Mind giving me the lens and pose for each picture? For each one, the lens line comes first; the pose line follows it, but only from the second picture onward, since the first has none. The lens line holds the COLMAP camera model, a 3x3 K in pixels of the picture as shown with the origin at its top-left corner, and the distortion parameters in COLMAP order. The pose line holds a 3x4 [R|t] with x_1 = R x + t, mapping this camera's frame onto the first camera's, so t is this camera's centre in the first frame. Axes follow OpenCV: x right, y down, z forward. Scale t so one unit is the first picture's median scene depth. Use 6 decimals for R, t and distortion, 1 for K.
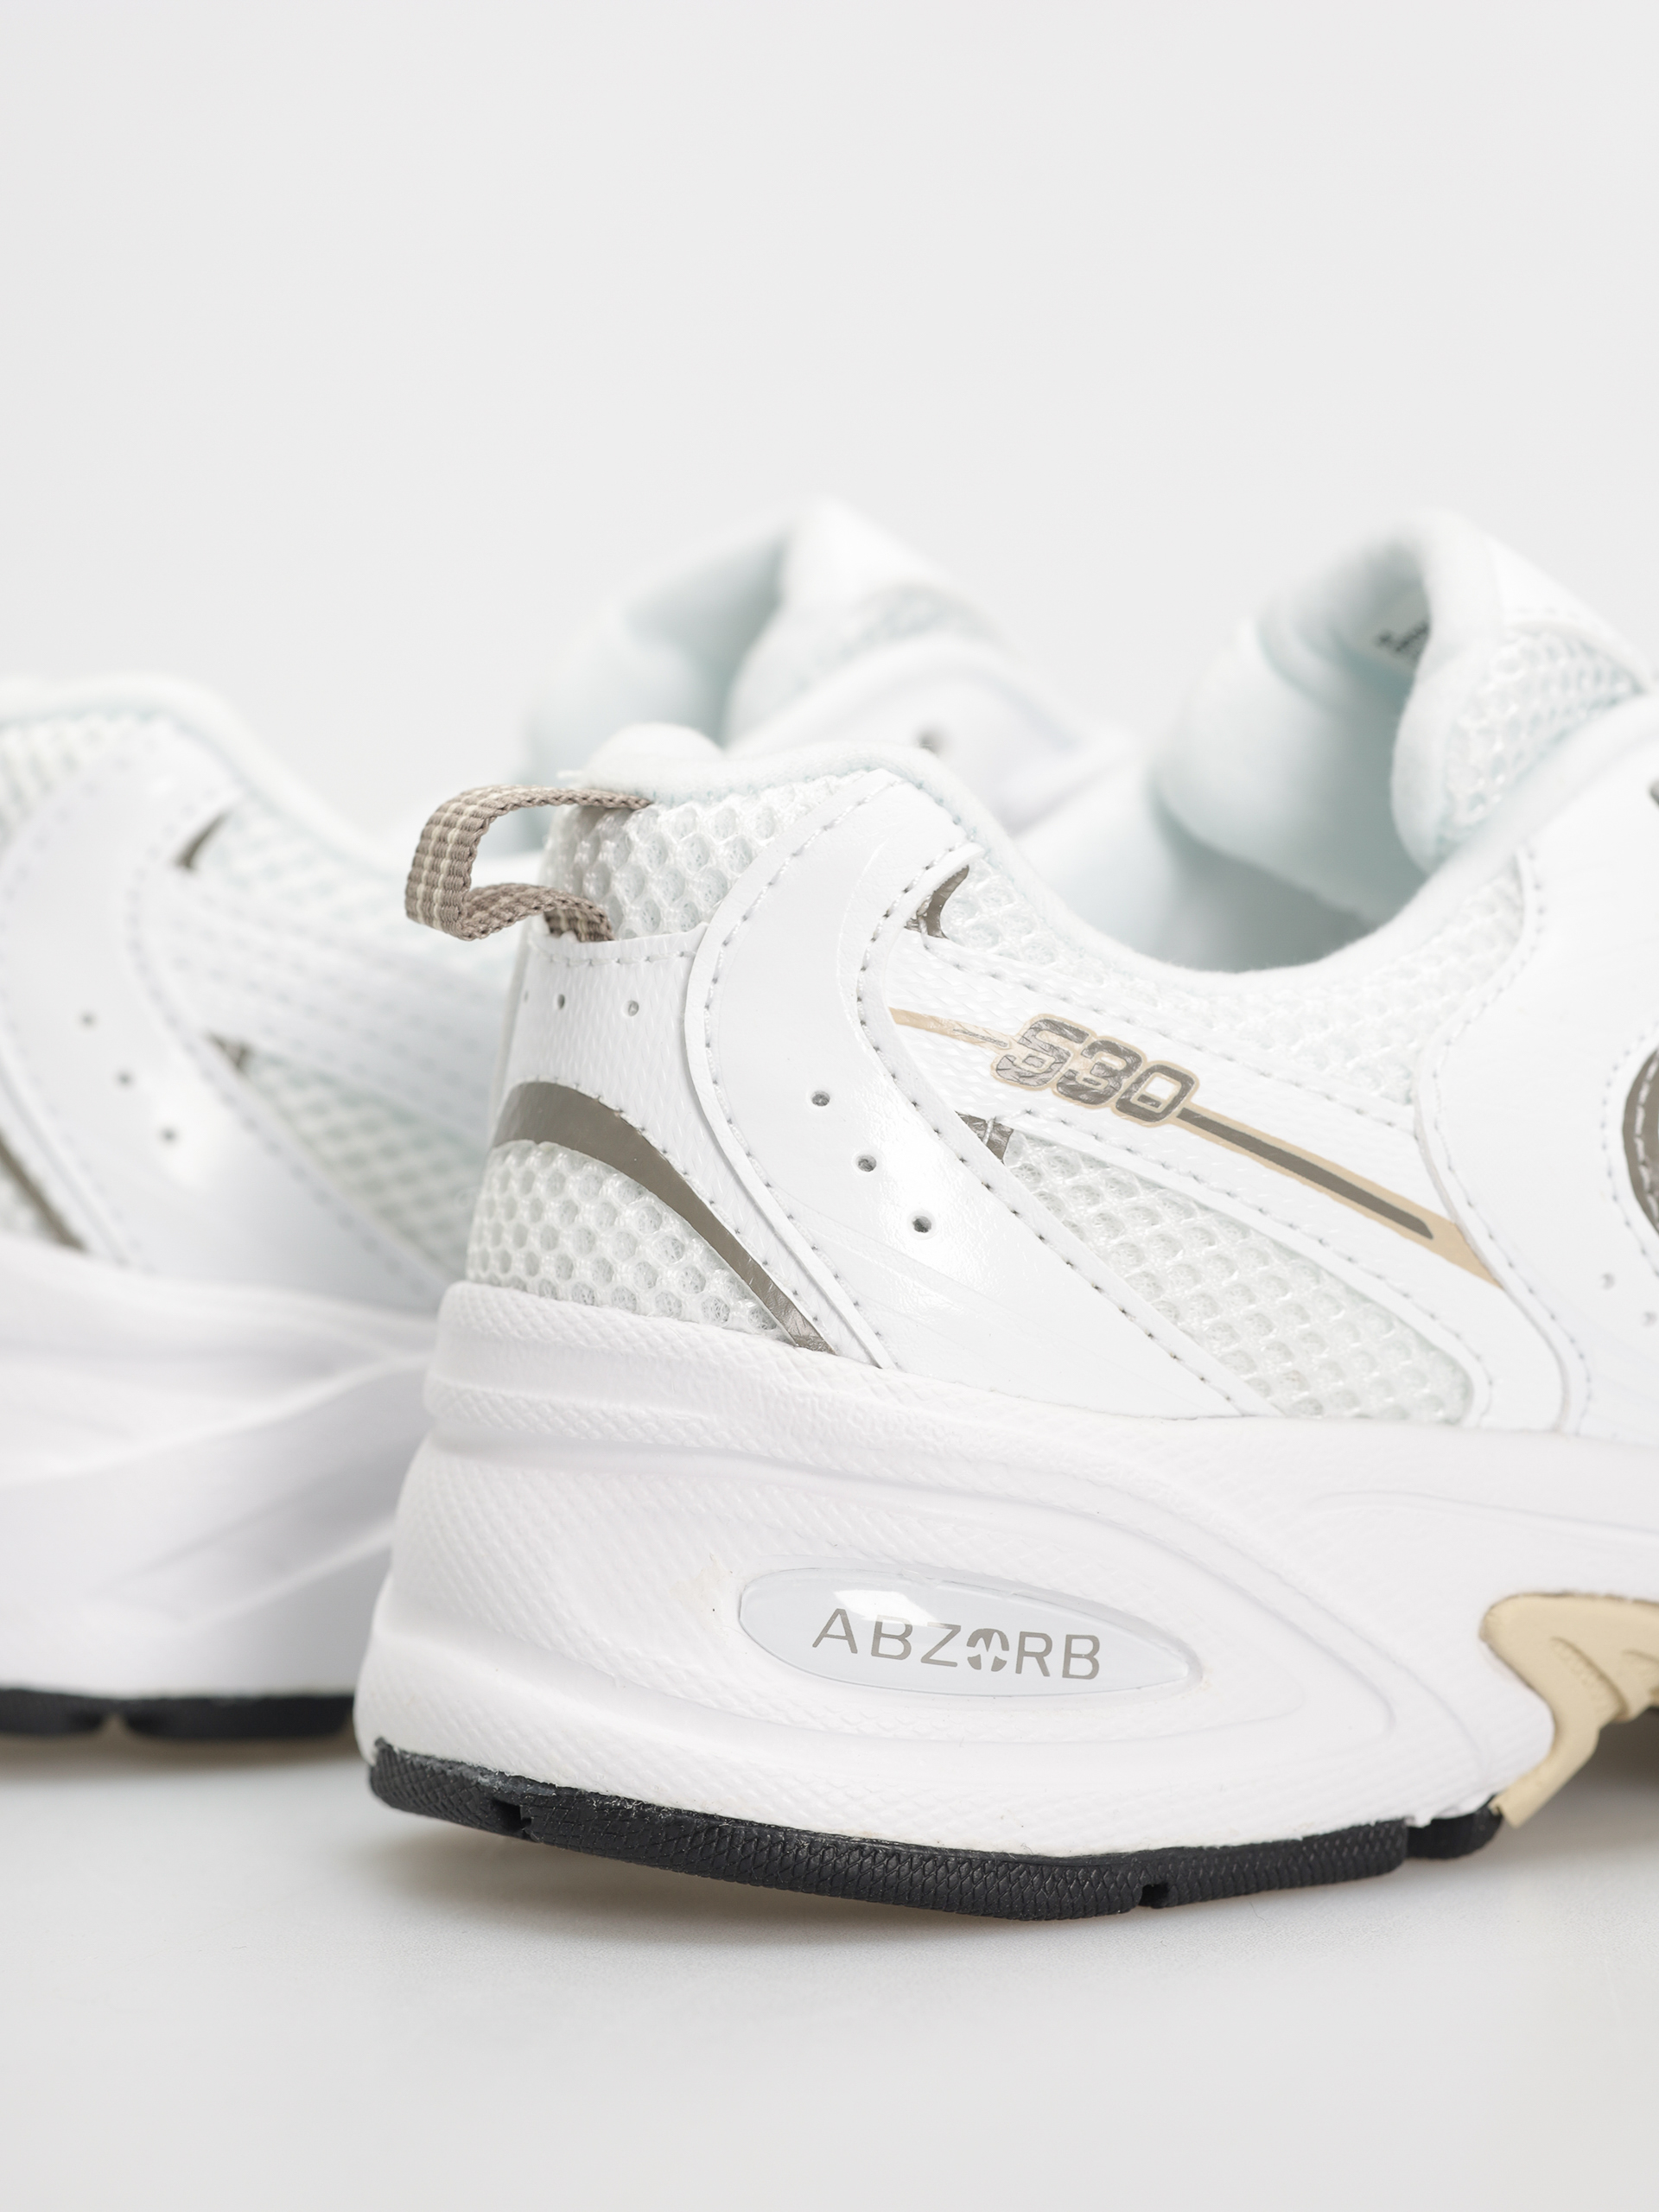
lens RADIAL K [[6680.3, 0, 829.5], [0, 6680.3, 1106.0], [0, 0, 1]] dist [-0.138885, -0.267157]
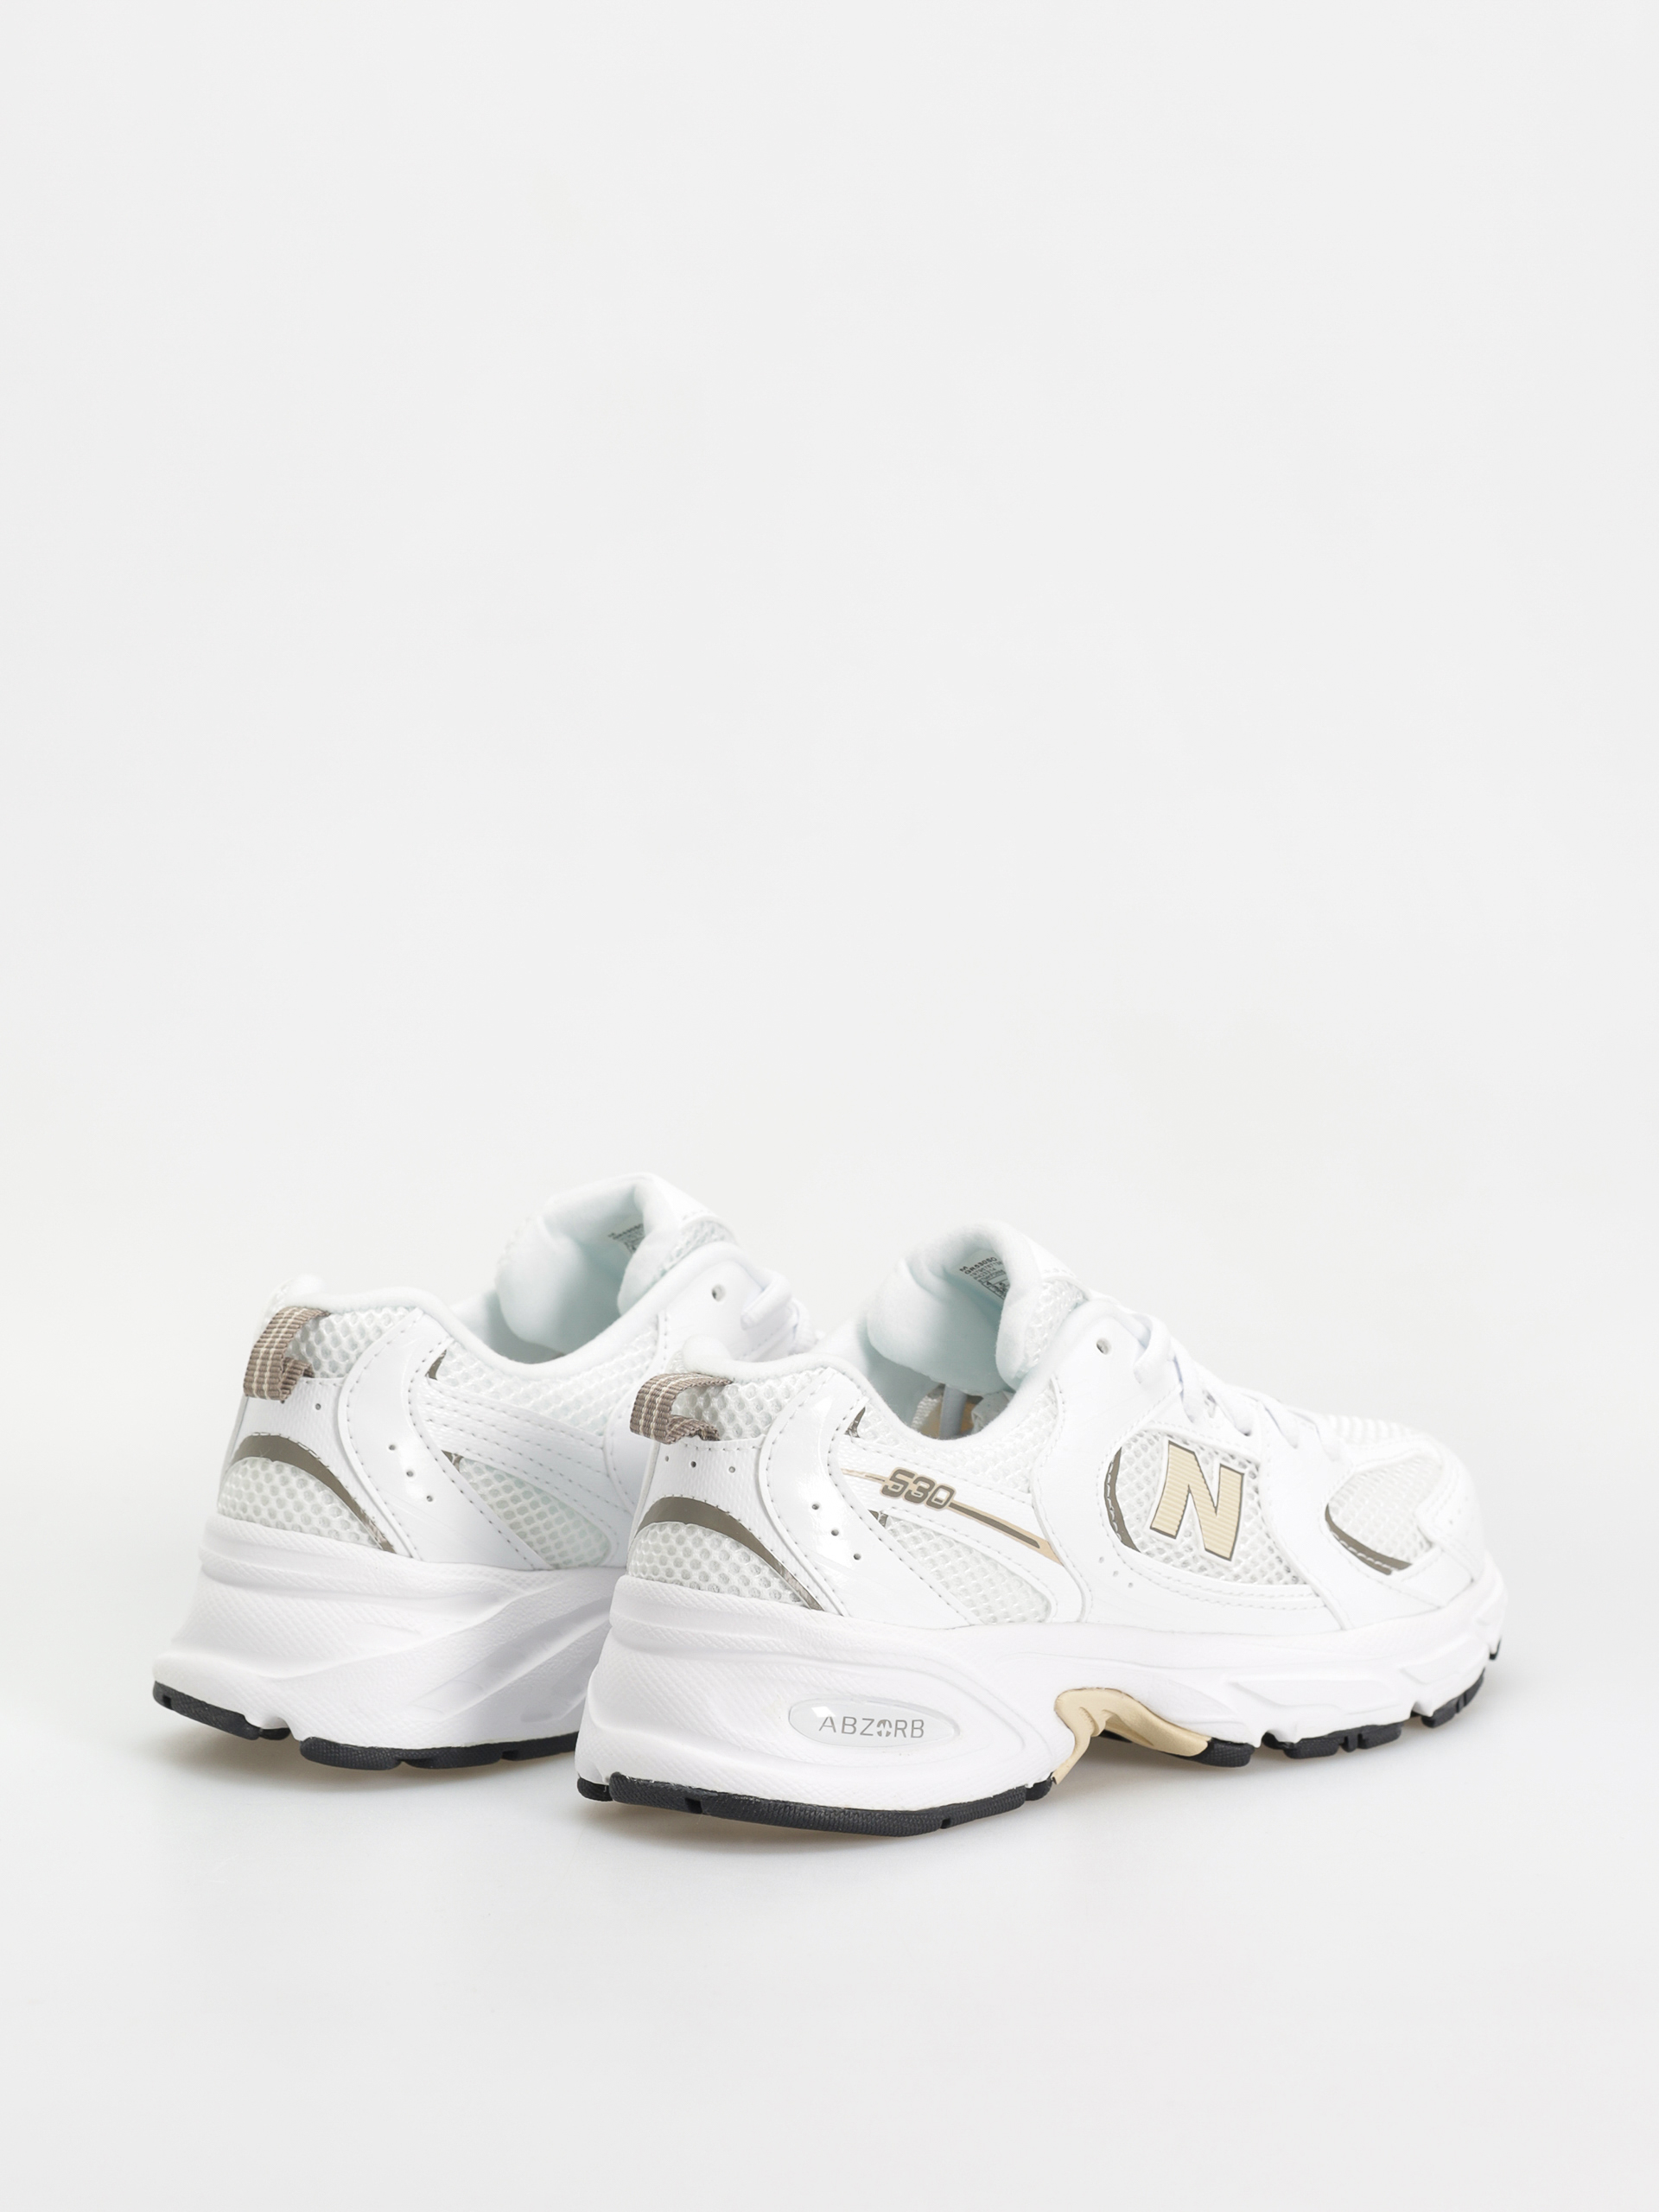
lens RADIAL K [[6680.3, 0, 829.5], [0, 6680.3, 1106.0], [0, 0, 1]] dist [-0.138885, -0.267157]
pose [[0.961936, -0.020773, 0.272483, -0.649848], [0.010720, 0.999208, 0.038332, -0.237863], [-0.273064, -0.033952, 0.961397, -1.326220]]
